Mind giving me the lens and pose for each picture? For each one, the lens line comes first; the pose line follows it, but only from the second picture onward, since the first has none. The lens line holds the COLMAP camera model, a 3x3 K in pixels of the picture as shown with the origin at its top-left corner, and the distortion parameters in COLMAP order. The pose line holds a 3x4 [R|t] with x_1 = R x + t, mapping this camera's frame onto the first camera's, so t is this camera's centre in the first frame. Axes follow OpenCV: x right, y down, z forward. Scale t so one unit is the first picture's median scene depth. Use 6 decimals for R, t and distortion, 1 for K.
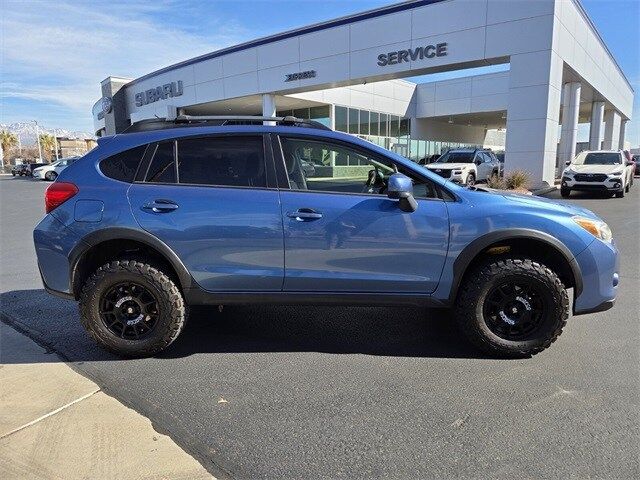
lens RADIAL K [[425.1, 0, 319.2], [0, 425.1, 235.8], [0, 0, 1]] dist [0.099649, -0.087424]
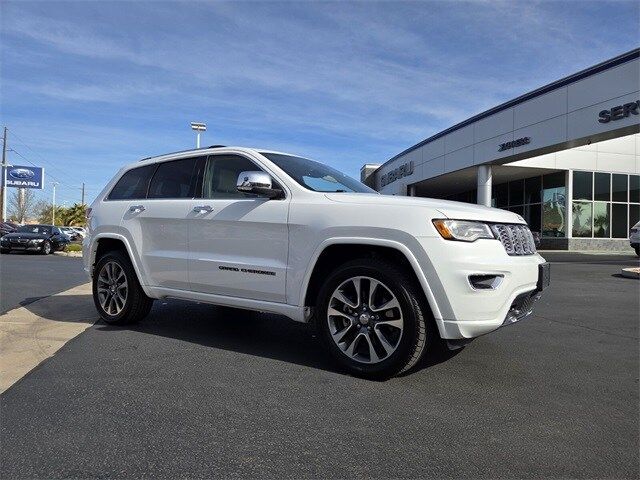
lens RADIAL K [[425.1, 0, 319.2], [0, 425.1, 235.8], [0, 0, 1]] dist [0.099649, -0.087424]
pose [[0.820599, 0.014975, -0.571309, 0.137064], [-0.115427, 0.983398, -0.140017, 0.017461], [0.559727, 0.180842, 0.808704, -0.000840]]
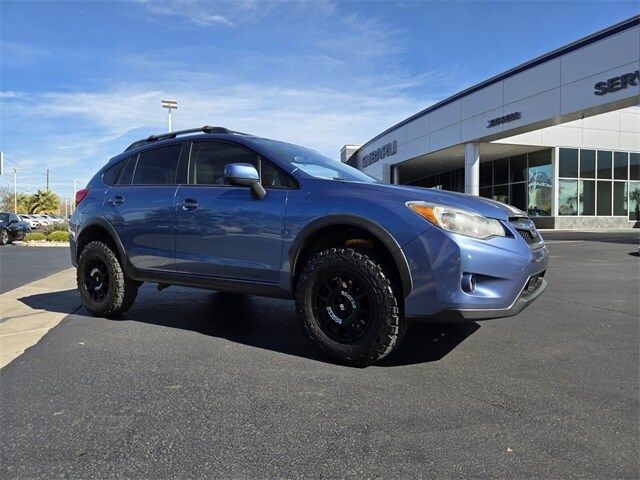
lens RADIAL K [[425.1, 0, 319.2], [0, 425.1, 235.8], [0, 0, 1]] dist [0.099649, -0.087424]
pose [[0.850628, 0.019080, -0.525422, 0.100384], [-0.089297, 0.990065, -0.108615, 0.014768], [0.518129, 0.139310, 0.843881, 0.026046]]
